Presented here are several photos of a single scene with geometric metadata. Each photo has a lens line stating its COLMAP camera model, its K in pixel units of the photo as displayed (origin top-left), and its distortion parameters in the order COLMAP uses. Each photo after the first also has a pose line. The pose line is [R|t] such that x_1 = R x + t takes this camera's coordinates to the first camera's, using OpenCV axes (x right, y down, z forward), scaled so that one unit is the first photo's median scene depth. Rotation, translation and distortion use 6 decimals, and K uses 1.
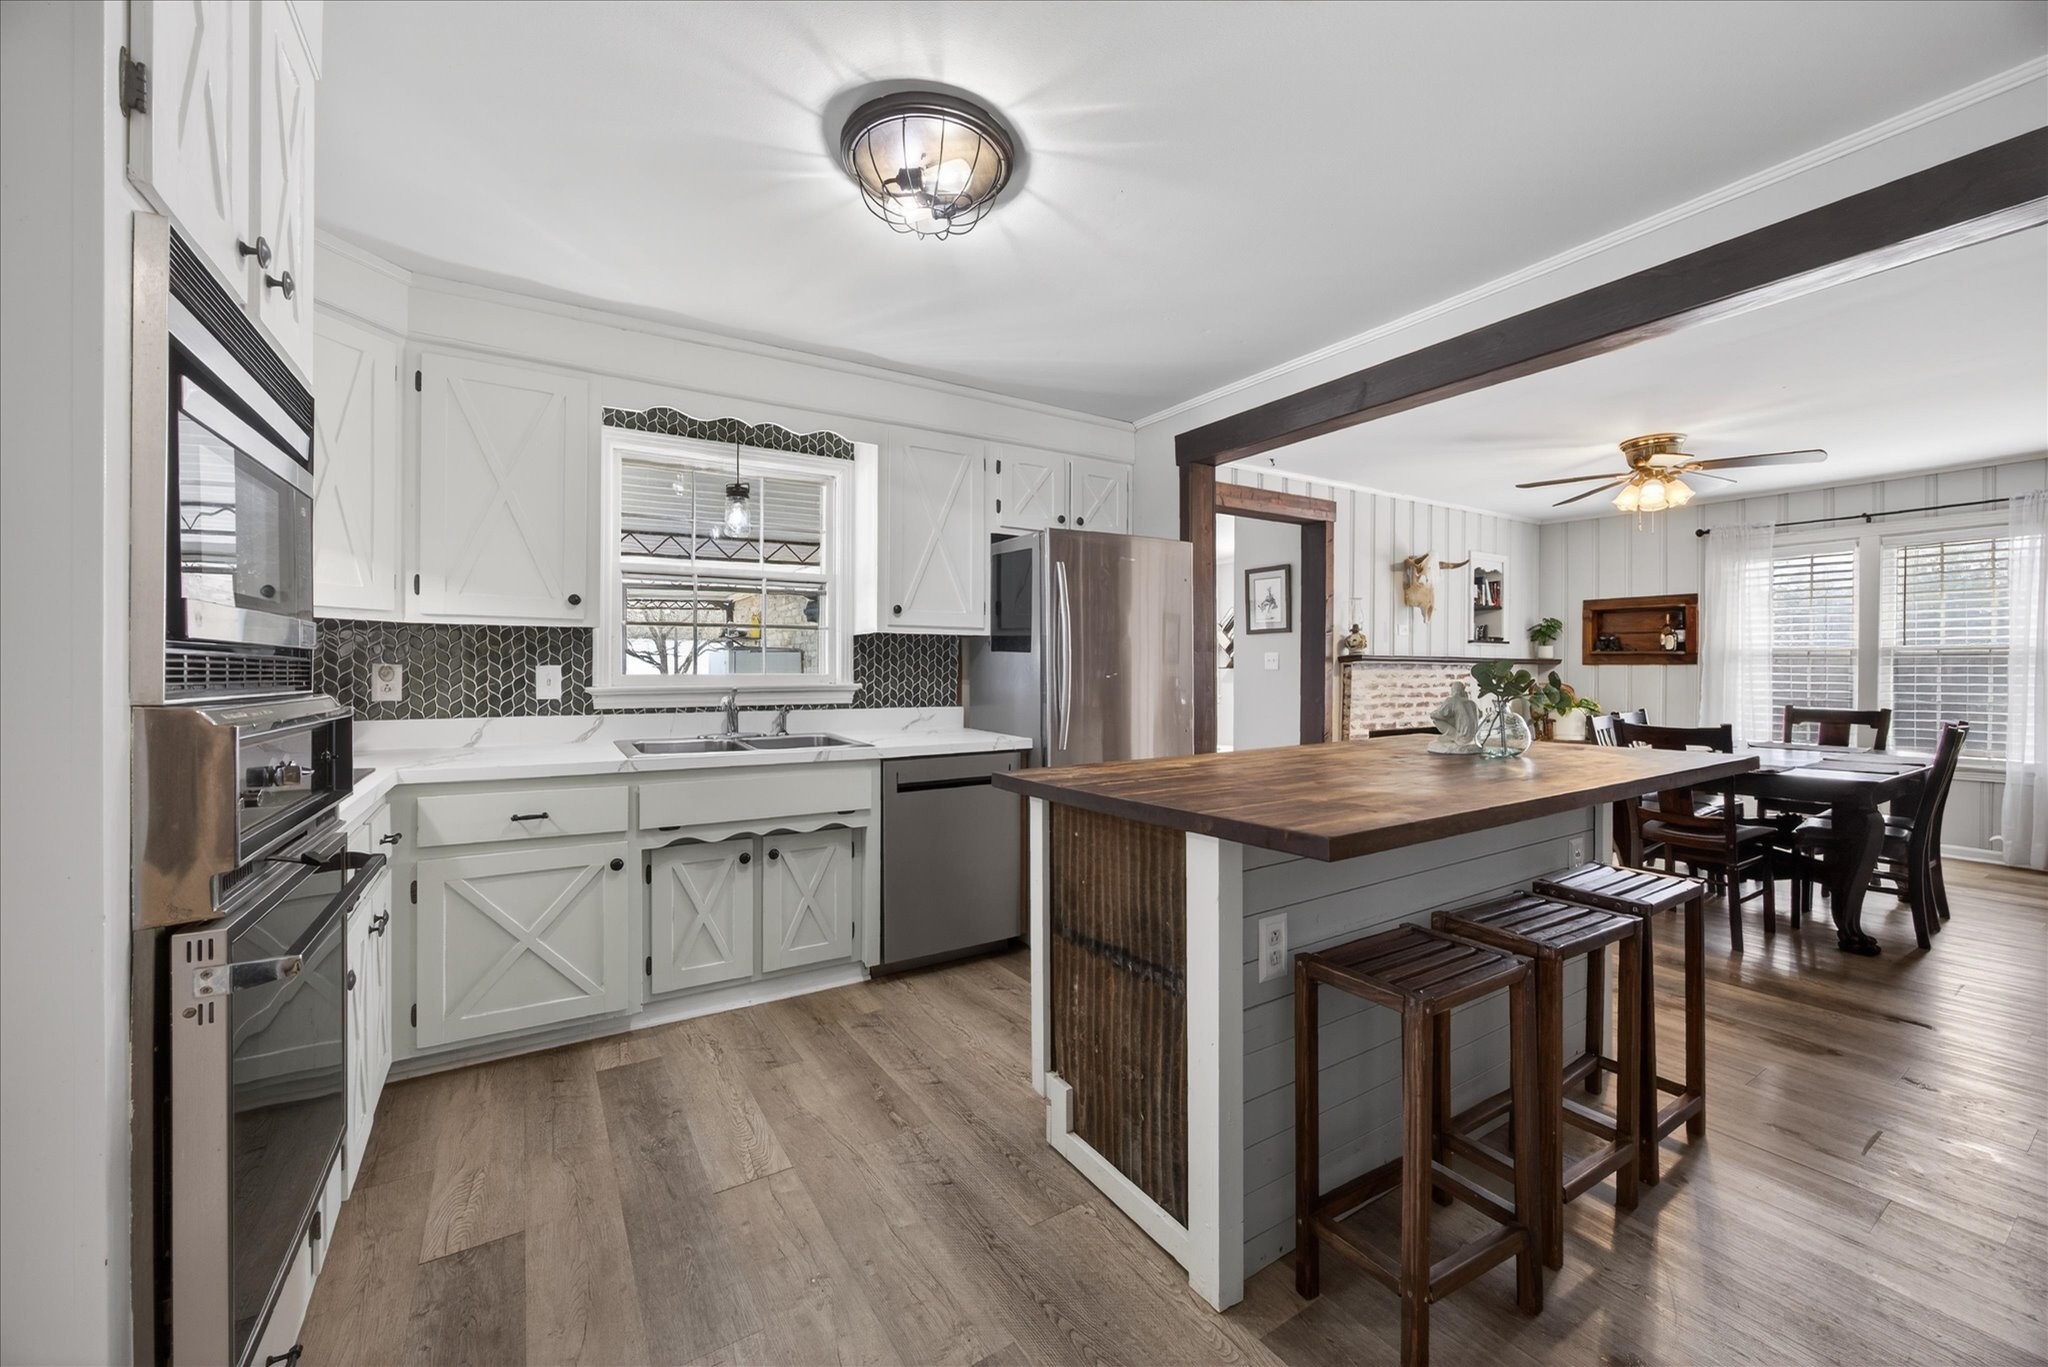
lens RADIAL K [[764.4, 0, 1026.6], [0, 764.4, 670.5], [0, 0, 1]] dist [-0.026404, 0.008404]
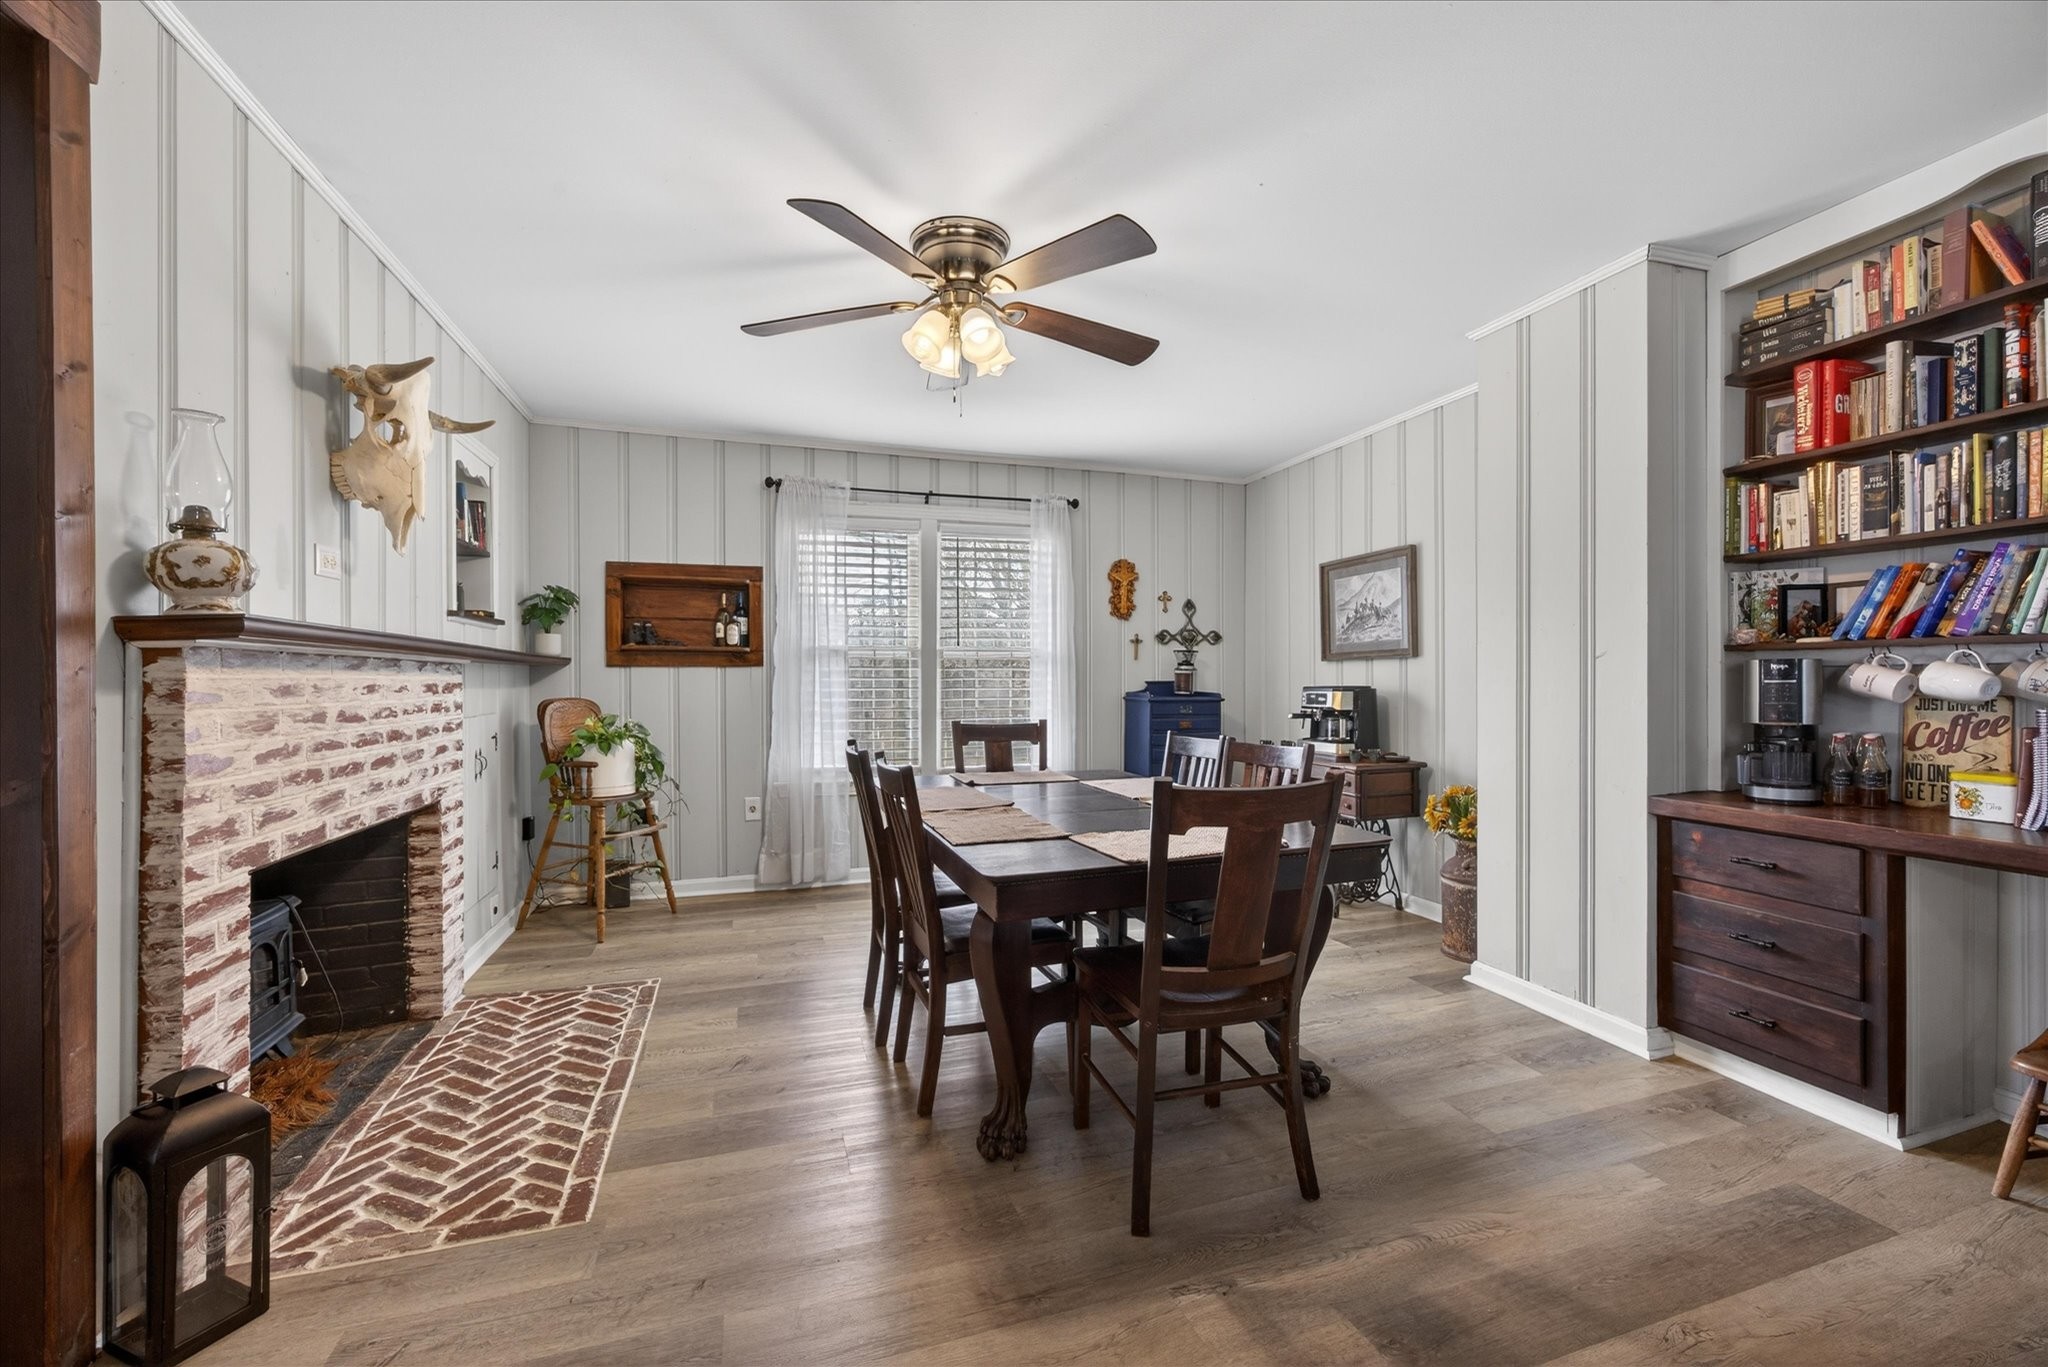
lens RADIAL K [[829.6, 0, 1024.0], [0, 829.6, 683.5], [0, 0, 1]] dist [-0.000667, 0.007772]
pose [[0.240843, -0.008325, 0.970528, 0.192910], [0.007981, 0.999946, 0.006597, 0.004594], [-0.970531, 0.006157, 0.240897, 0.591395]]
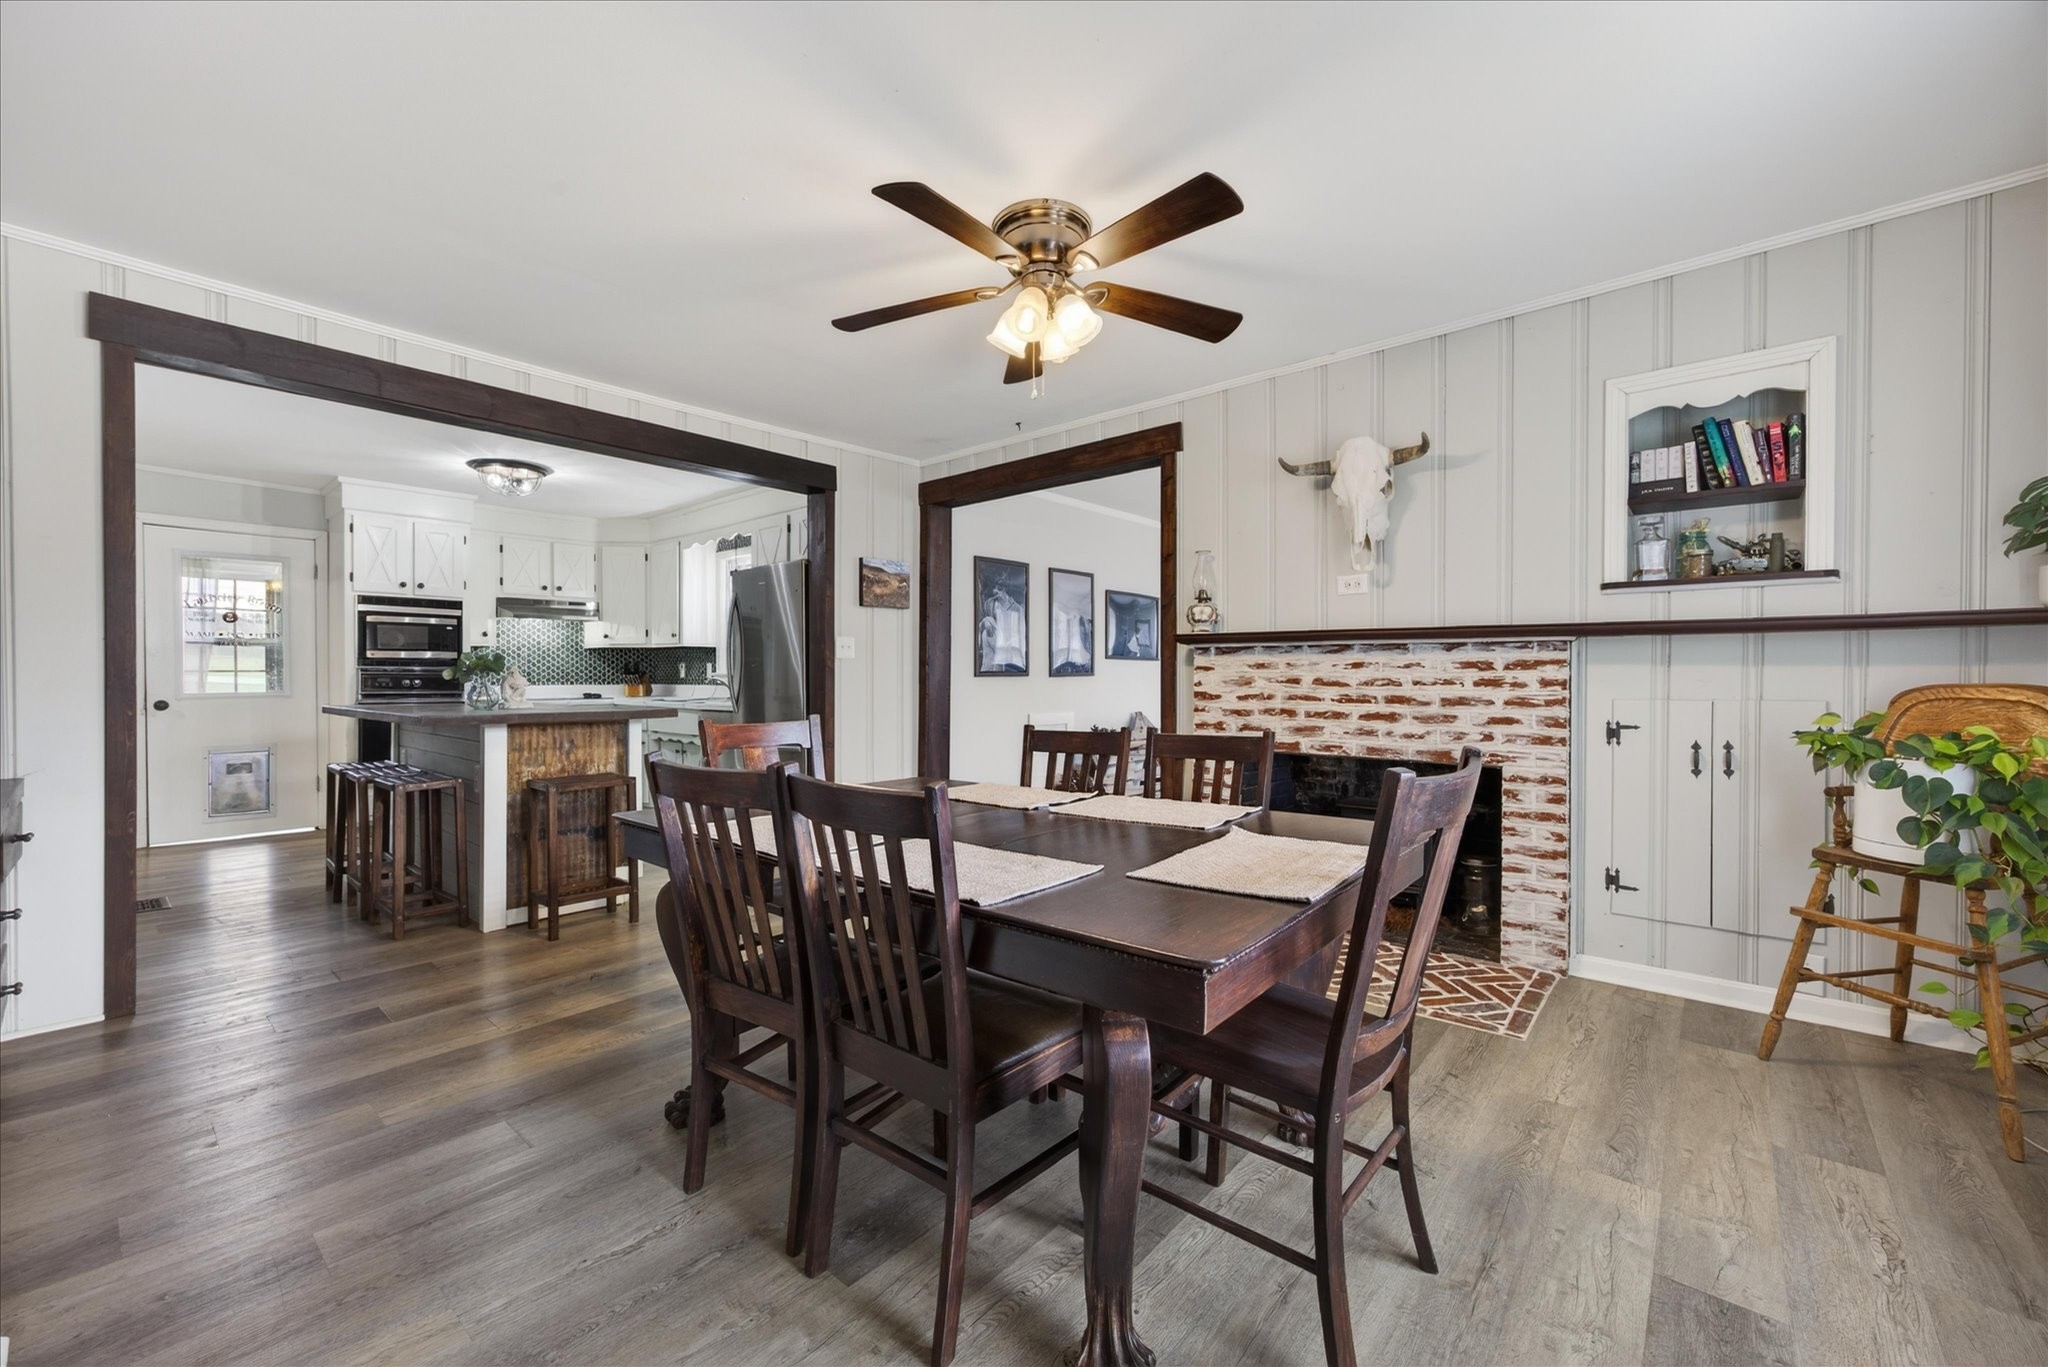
lens RADIAL K [[829.6, 0, 1024.0], [0, 829.6, 683.5], [0, 0, 1]] dist [-0.000667, 0.007772]
pose [[0.290930, 0.006906, -0.956719, 1.039410], [-0.006479, 0.999965, 0.005247, 0.019408], [0.956722, 0.004672, 0.290964, 0.589475]]
